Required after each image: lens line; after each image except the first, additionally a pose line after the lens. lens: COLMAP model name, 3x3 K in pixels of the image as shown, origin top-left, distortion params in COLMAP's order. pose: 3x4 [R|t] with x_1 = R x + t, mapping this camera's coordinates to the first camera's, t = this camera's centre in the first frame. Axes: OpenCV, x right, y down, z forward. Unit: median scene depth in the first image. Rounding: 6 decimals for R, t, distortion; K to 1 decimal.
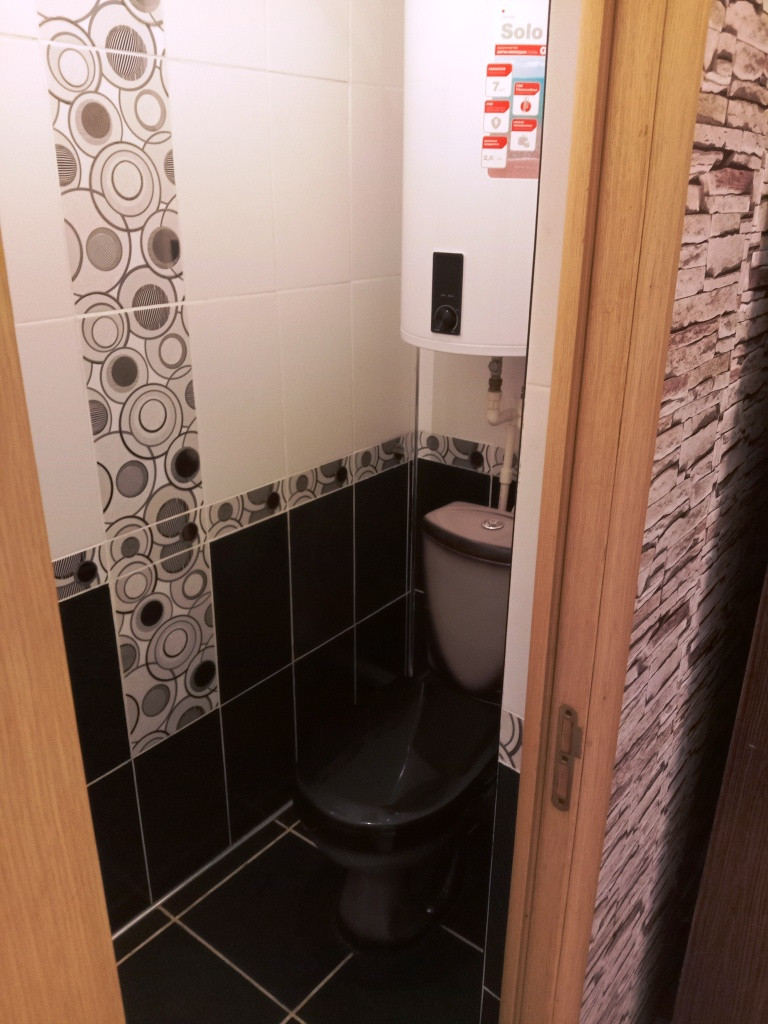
lens RADIAL K [[810.6, 0, 382.4], [0, 810.6, 510.1], [0, 0, 1]] dist [0.017623, -0.056132]
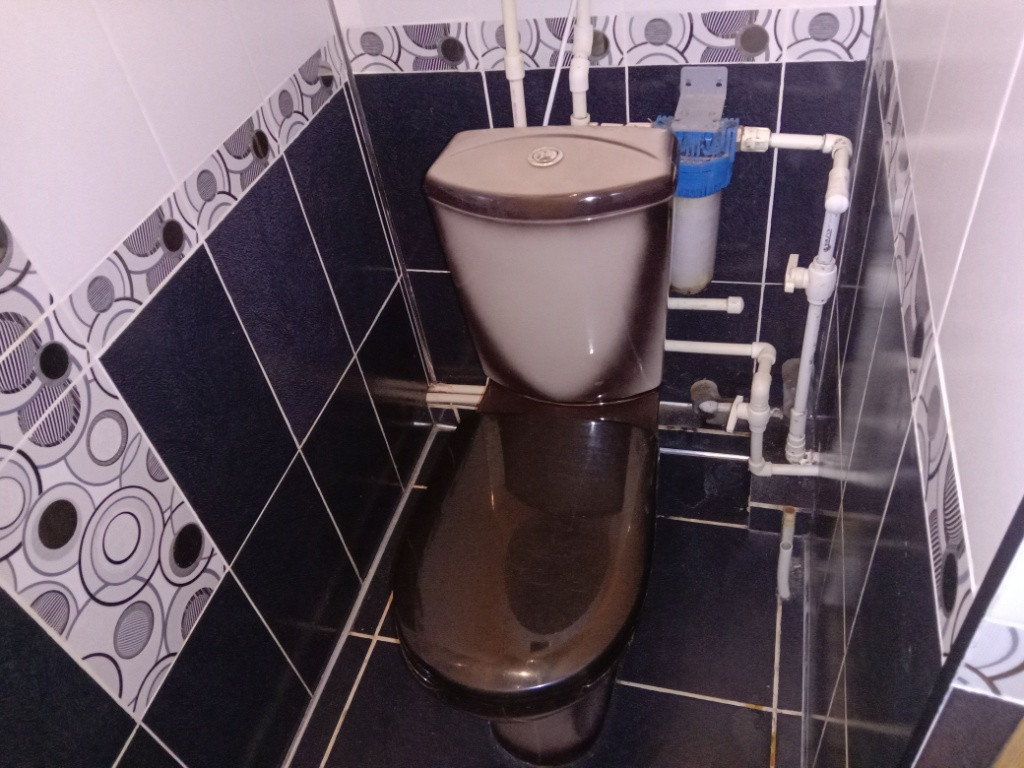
lens RADIAL K [[810.6, 0, 518.7], [0, 810.6, 389.8], [0, 0, 1]] dist [0.017623, -0.056132]
pose [[0.901245, -0.374536, 0.217897, -0.082008], [0.273544, 0.881776, 0.384246, -0.067095], [-0.336051, -0.286696, 0.897148, 0.393006]]
